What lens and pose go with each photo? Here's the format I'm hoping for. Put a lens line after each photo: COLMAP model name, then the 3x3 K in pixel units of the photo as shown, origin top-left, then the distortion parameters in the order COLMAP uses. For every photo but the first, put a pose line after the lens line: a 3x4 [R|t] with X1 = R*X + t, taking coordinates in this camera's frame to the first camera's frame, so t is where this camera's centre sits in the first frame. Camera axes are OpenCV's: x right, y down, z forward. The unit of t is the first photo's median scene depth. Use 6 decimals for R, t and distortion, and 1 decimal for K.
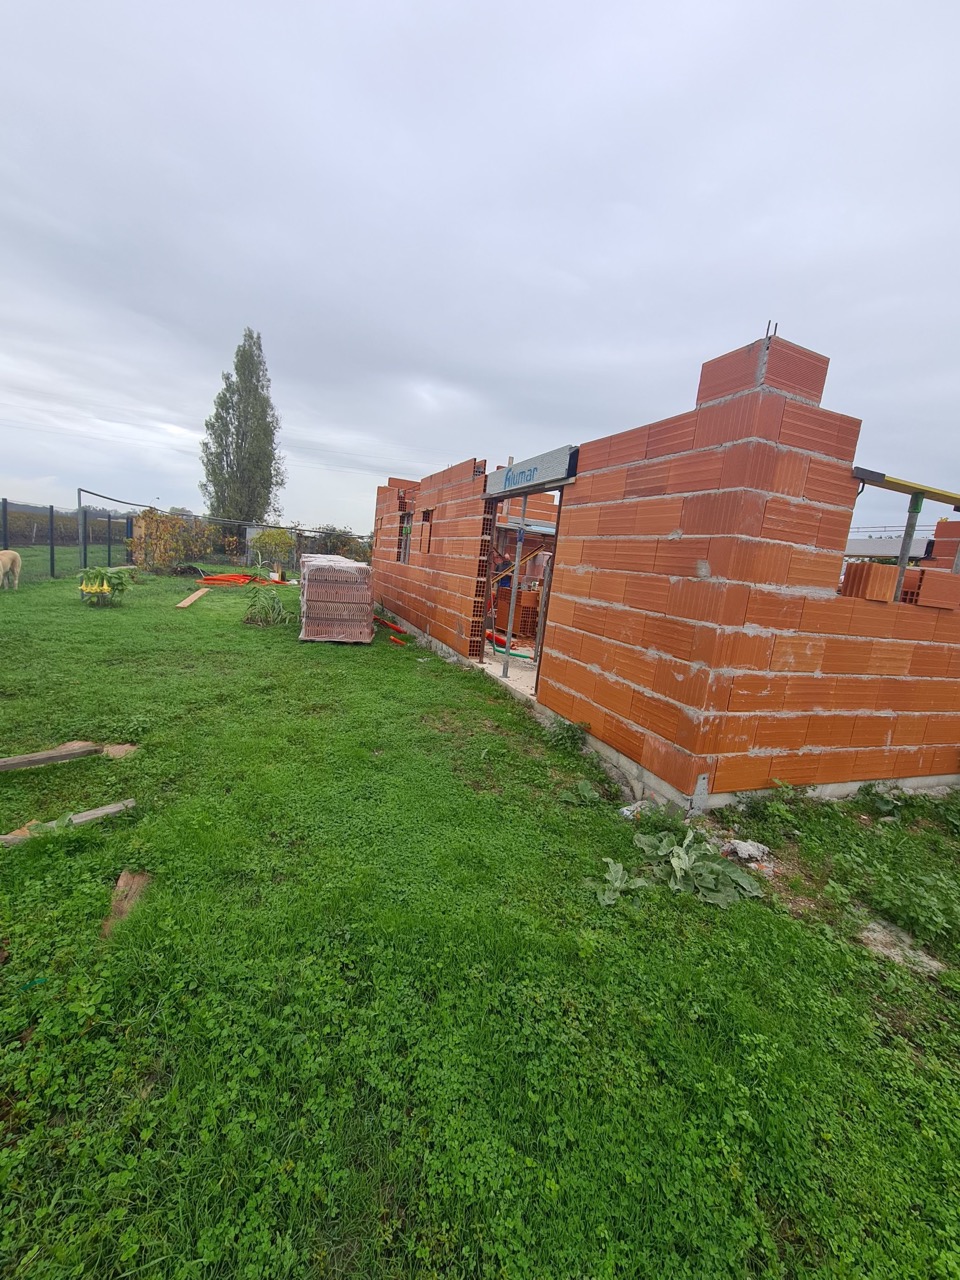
lens RADIAL K [[515.1, 0, 480.3], [0, 515.1, 639.8], [0, 0, 1]] dist [0.002637, 0.000080]
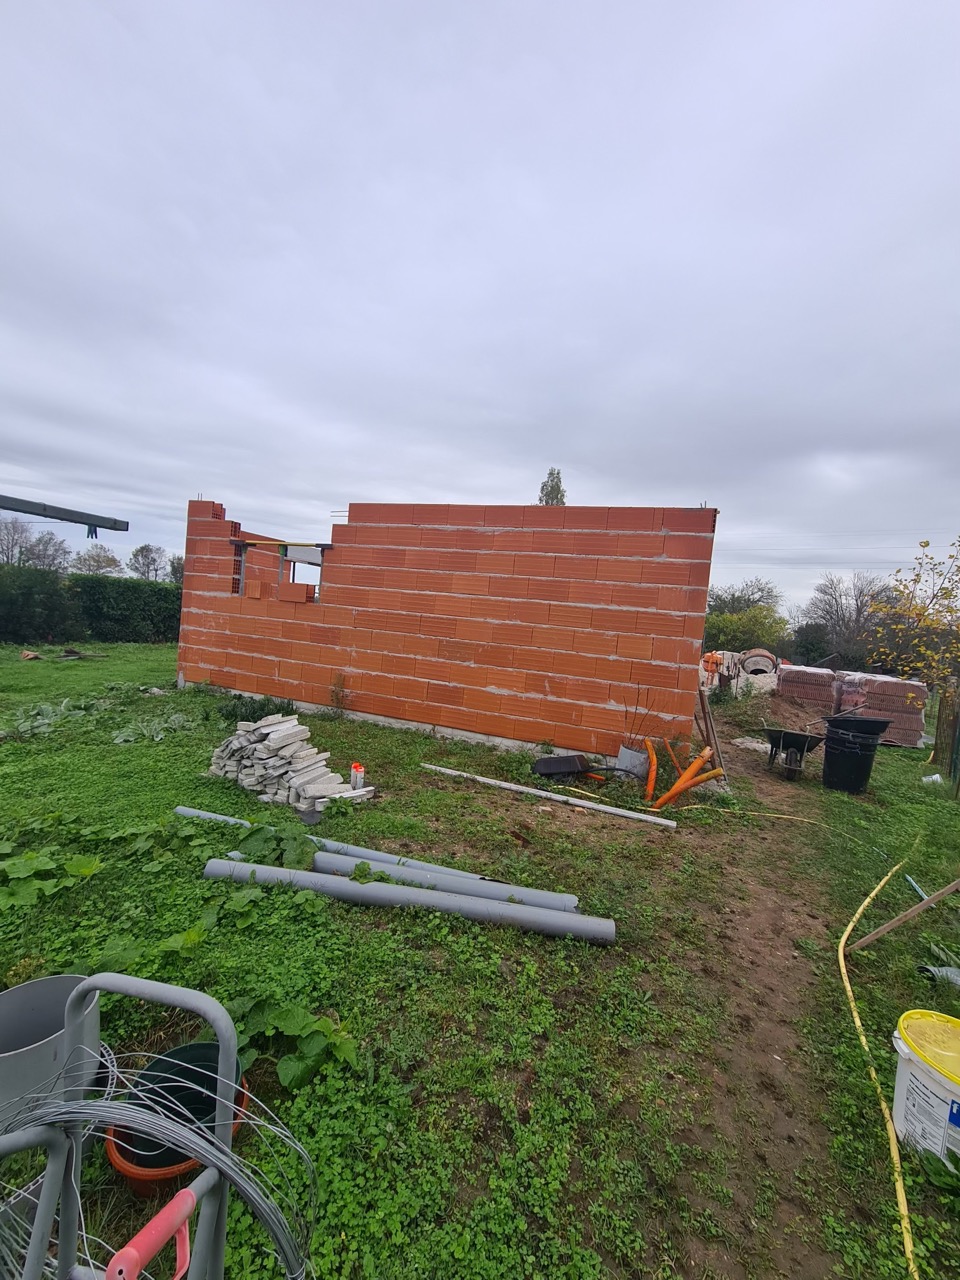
lens RADIAL K [[515.1, 0, 481.1], [0, 515.1, 641.9], [0, 0, 1]] dist [0.002637, 0.000080]
pose [[0.747159, -0.011811, -0.664540, 2.947752], [-0.110181, 0.983807, -0.141365, 0.301340], [0.655449, 0.178842, 0.733759, 0.123598]]
